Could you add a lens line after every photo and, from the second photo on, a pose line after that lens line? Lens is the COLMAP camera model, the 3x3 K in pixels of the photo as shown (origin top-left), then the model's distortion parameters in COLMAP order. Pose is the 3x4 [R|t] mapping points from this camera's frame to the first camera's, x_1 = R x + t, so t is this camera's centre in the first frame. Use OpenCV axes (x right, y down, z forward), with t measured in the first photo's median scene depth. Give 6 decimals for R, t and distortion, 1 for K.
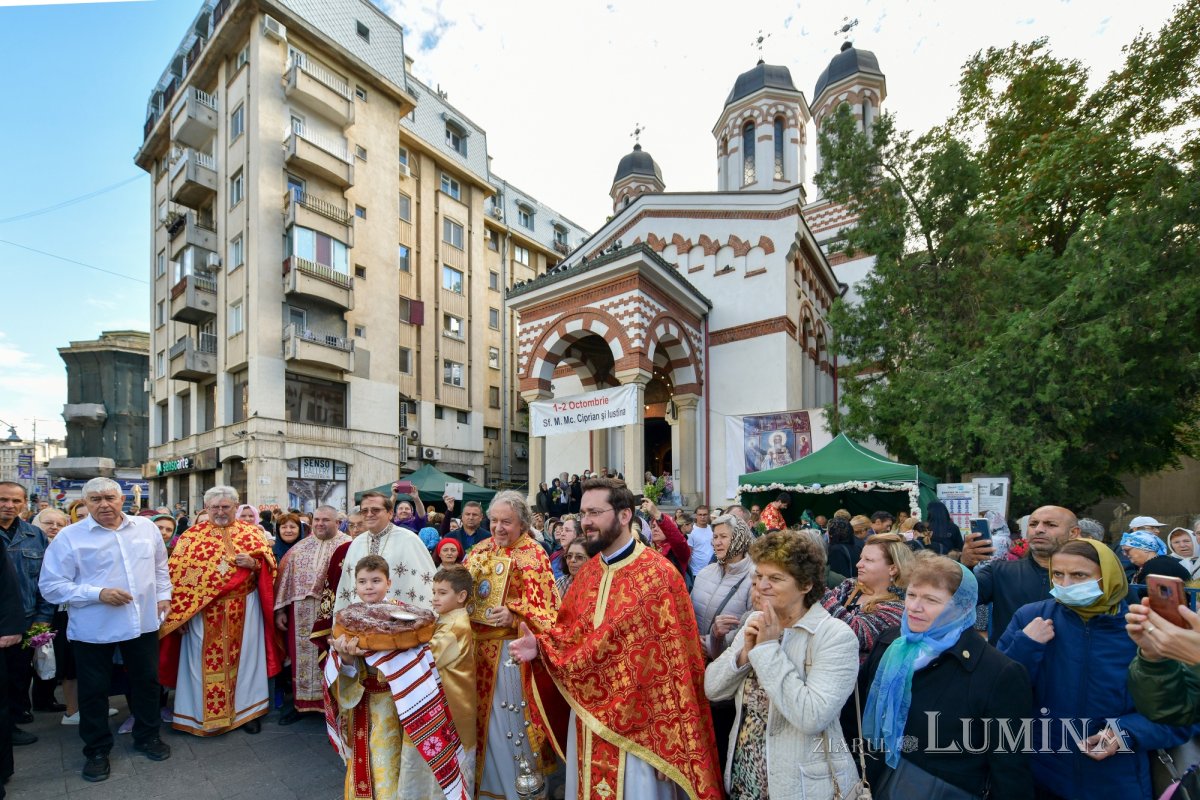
lens RADIAL K [[551.1, 0, 601.0], [0, 551.1, 504.4], [0, 0, 1]] dist [0.005158, -0.000324]
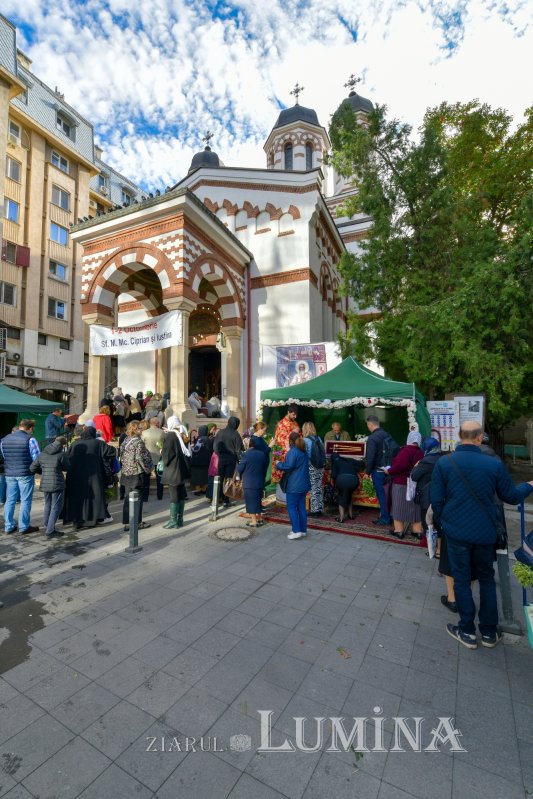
lens RADIAL K [[366.0, 0, 284.1], [0, 366.0, 389.4], [0, 0, 1]] dist [0.008756, -0.000170]
pose [[0.975513, 0.020311, 0.219002, 0.093229], [-0.004559, 0.997380, -0.072195, -0.003004], [-0.219895, 0.069429, 0.973050, 0.198301]]
